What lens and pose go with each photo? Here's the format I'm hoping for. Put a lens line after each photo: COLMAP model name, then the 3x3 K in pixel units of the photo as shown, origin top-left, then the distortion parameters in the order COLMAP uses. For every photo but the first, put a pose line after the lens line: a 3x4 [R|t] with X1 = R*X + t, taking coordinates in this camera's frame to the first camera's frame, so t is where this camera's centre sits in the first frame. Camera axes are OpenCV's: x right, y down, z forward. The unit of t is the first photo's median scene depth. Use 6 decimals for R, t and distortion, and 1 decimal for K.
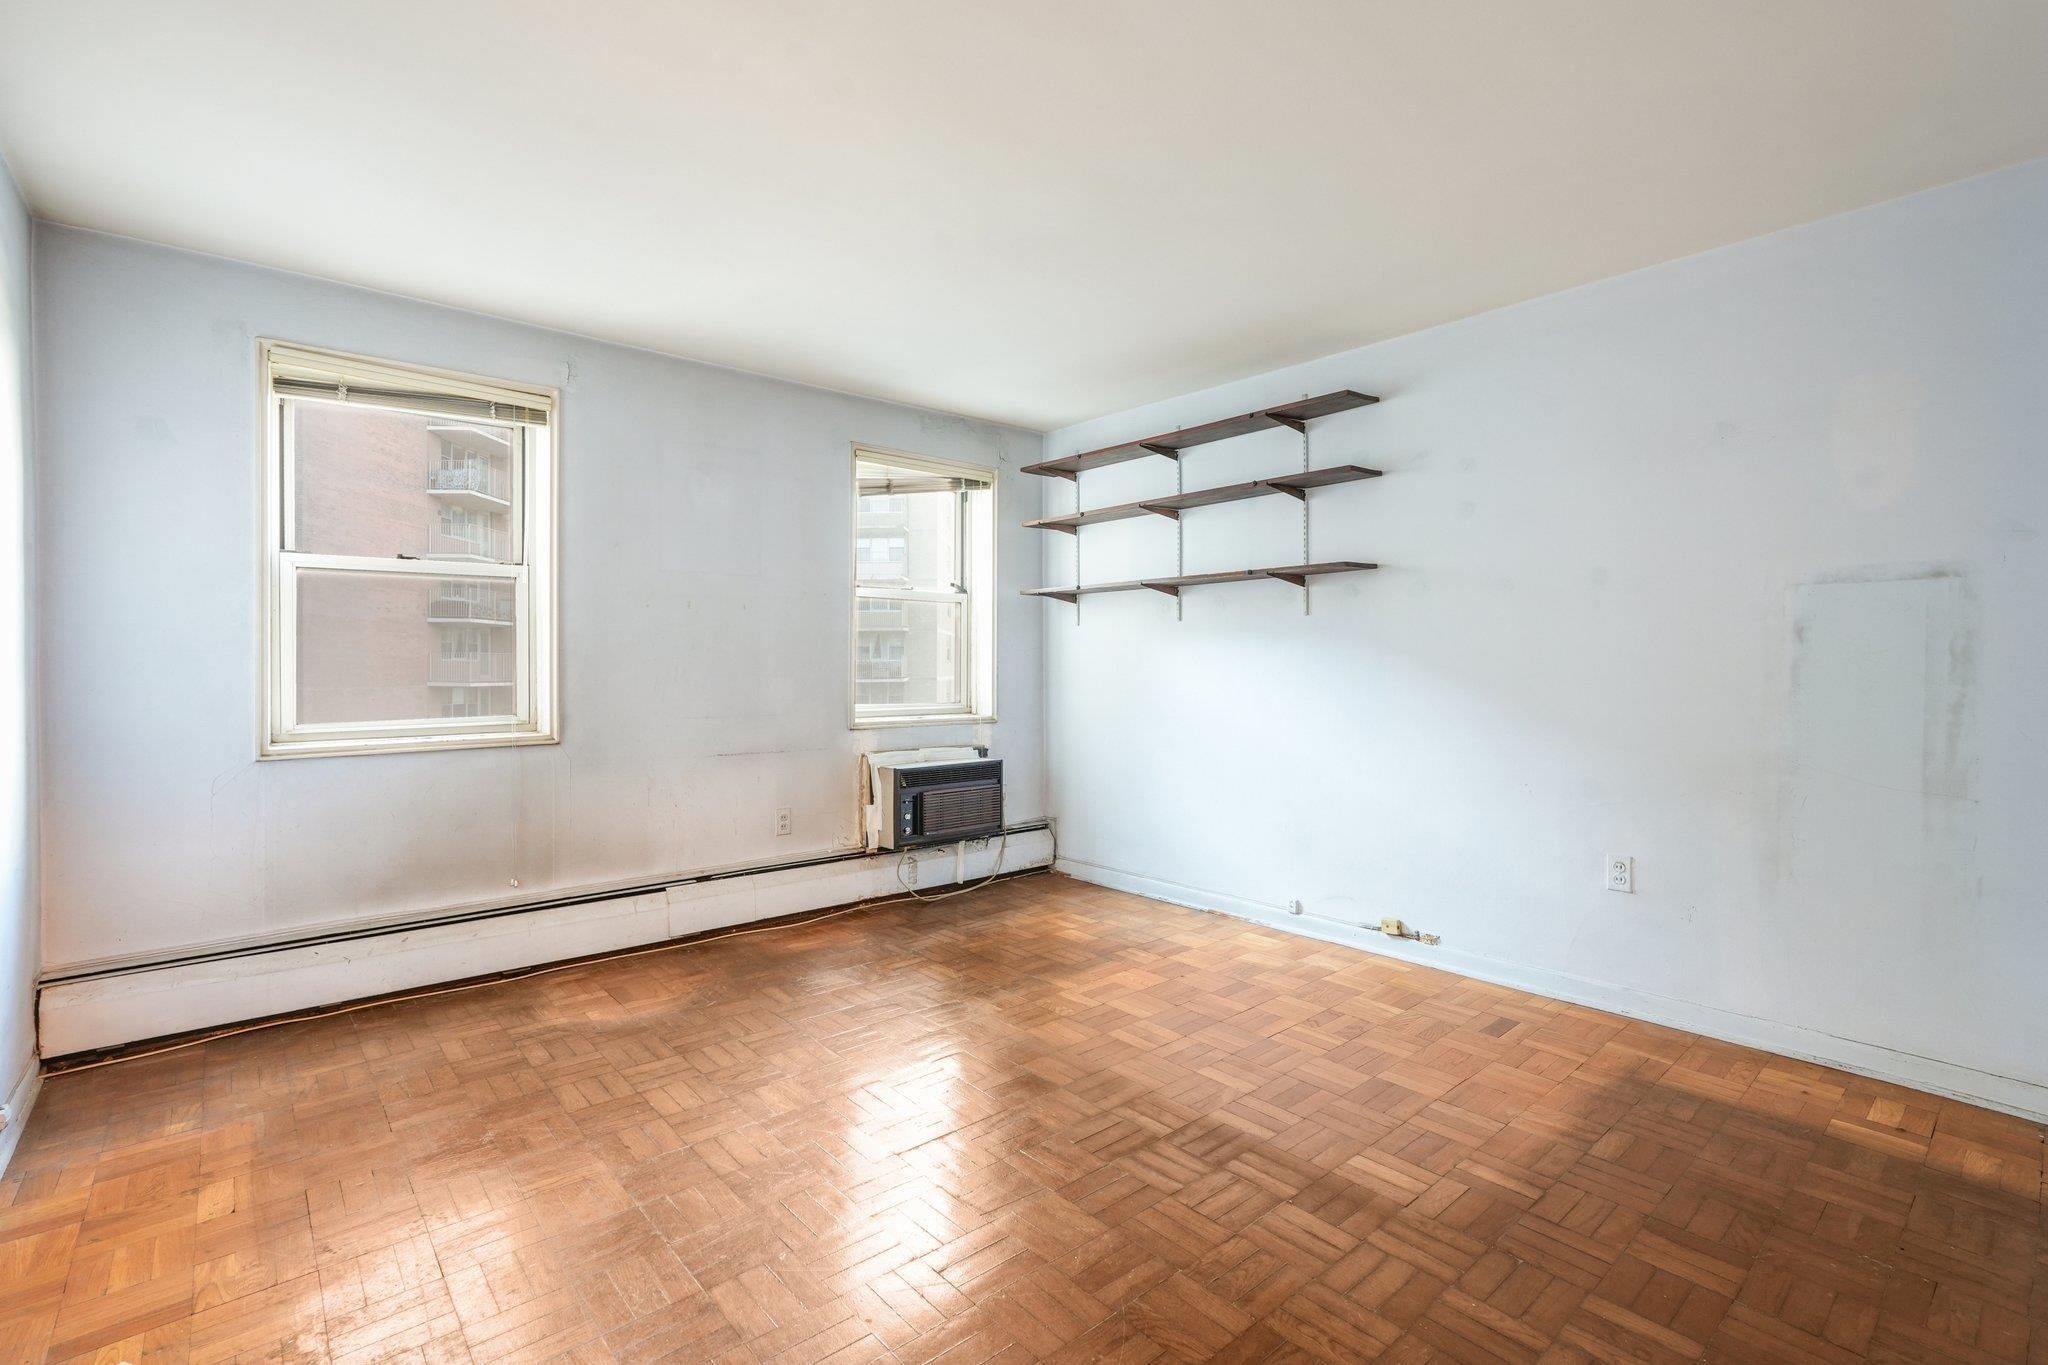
lens RADIAL K [[926.5, 0, 1024.0], [0, 926.5, 682.5], [0, 0, 1]] dist [0.000410, 0.000198]
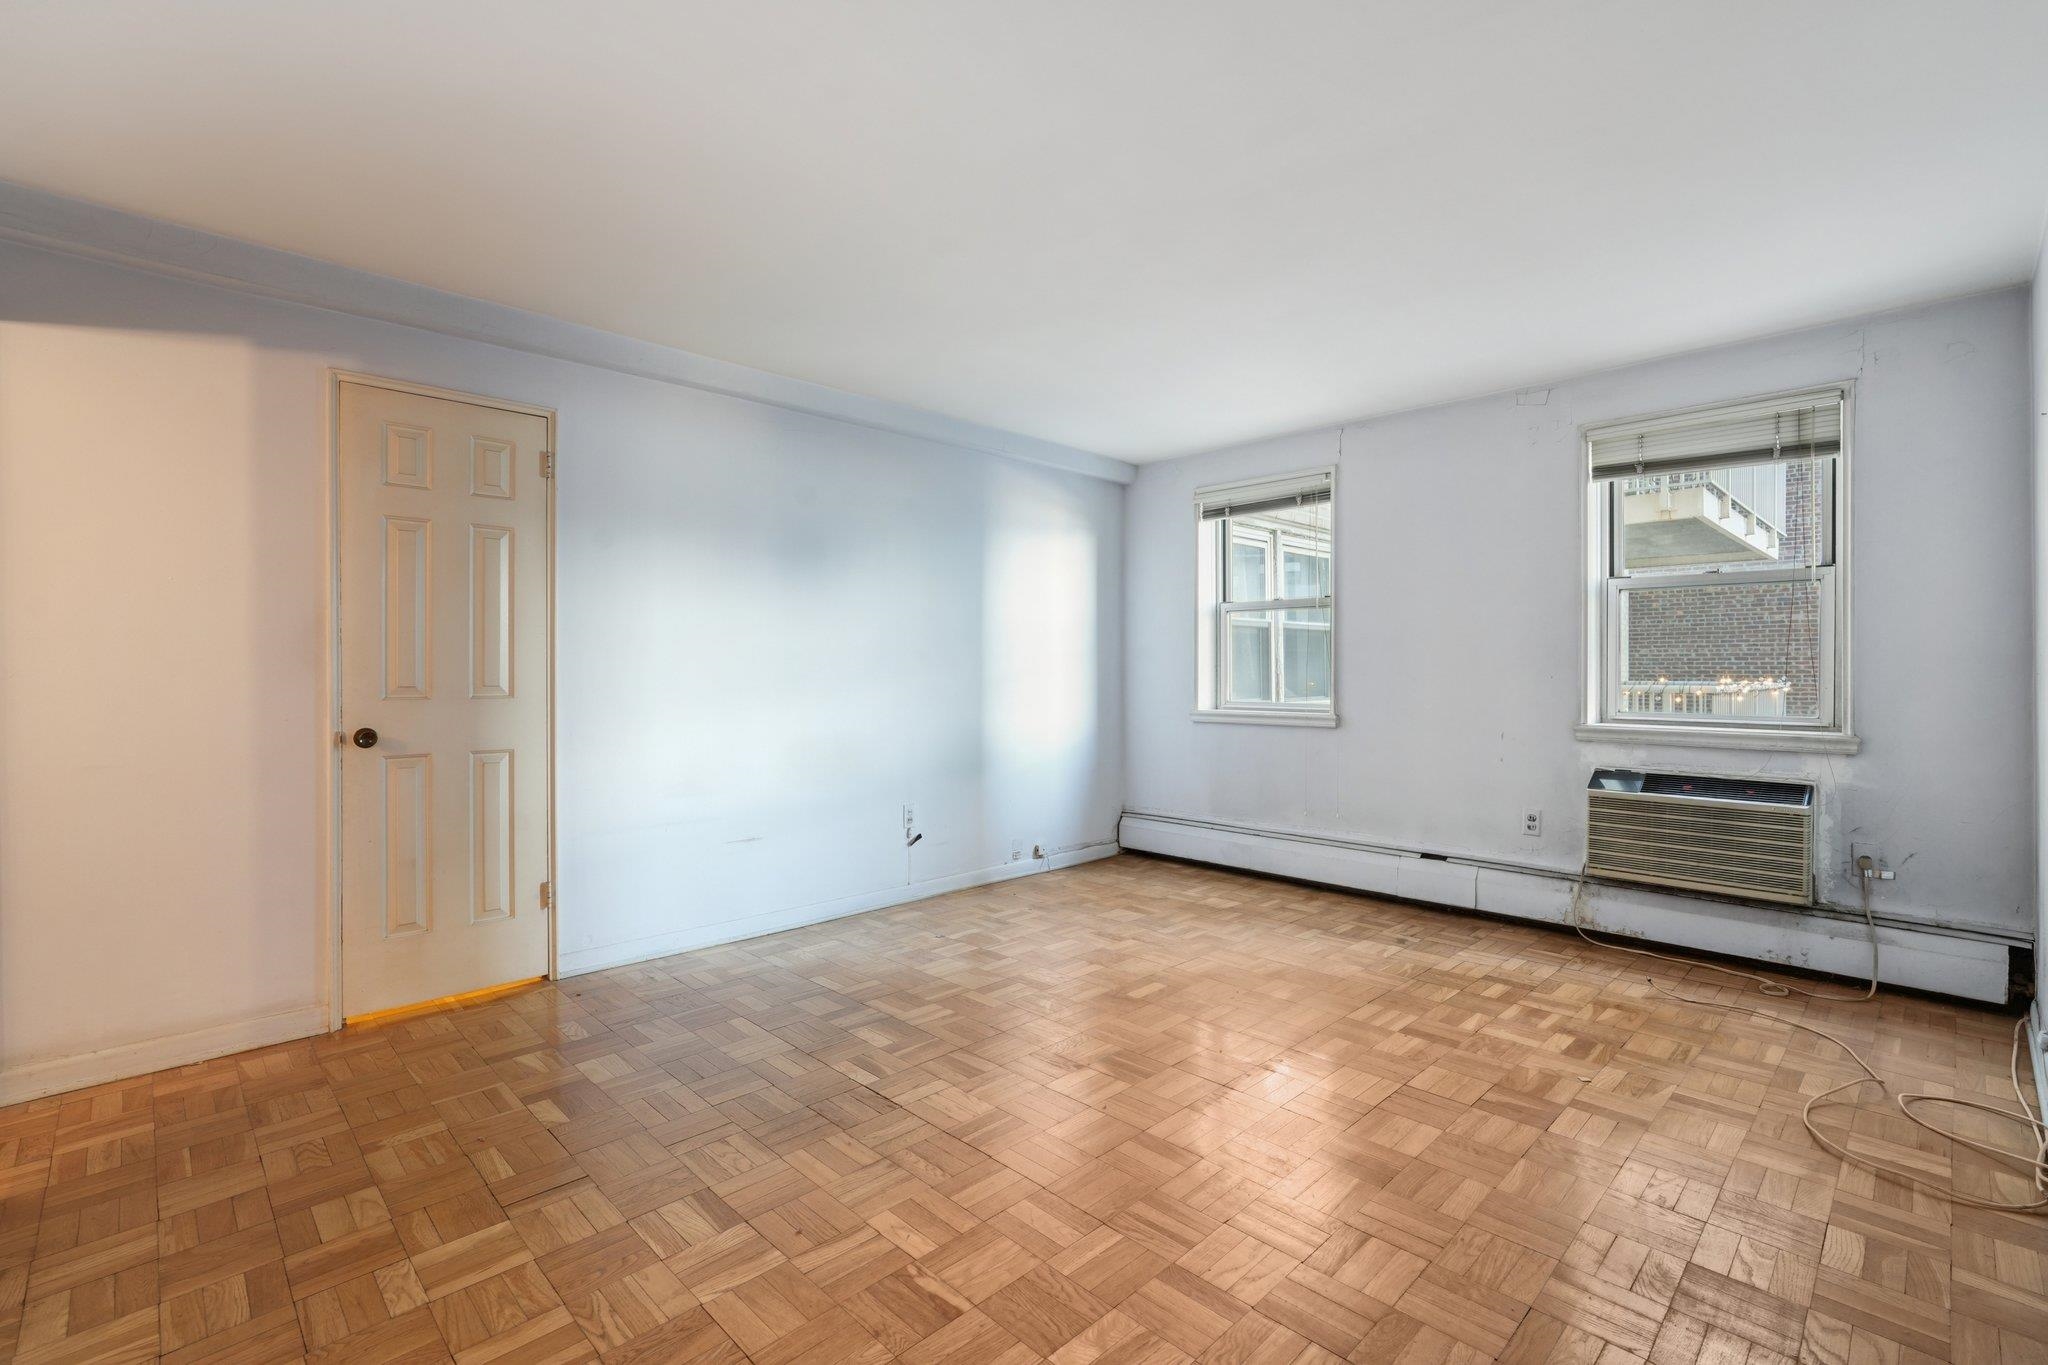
lens RADIAL K [[926.5, 0, 1024.0], [0, 926.5, 682.5], [0, 0, 1]] dist [0.000410, 0.000198]
pose [[0.058353, 0.005741, -0.998279, 0.708232], [-0.020552, 0.999778, 0.004548, 0.005814], [0.998084, 0.020251, 0.058458, 0.392636]]
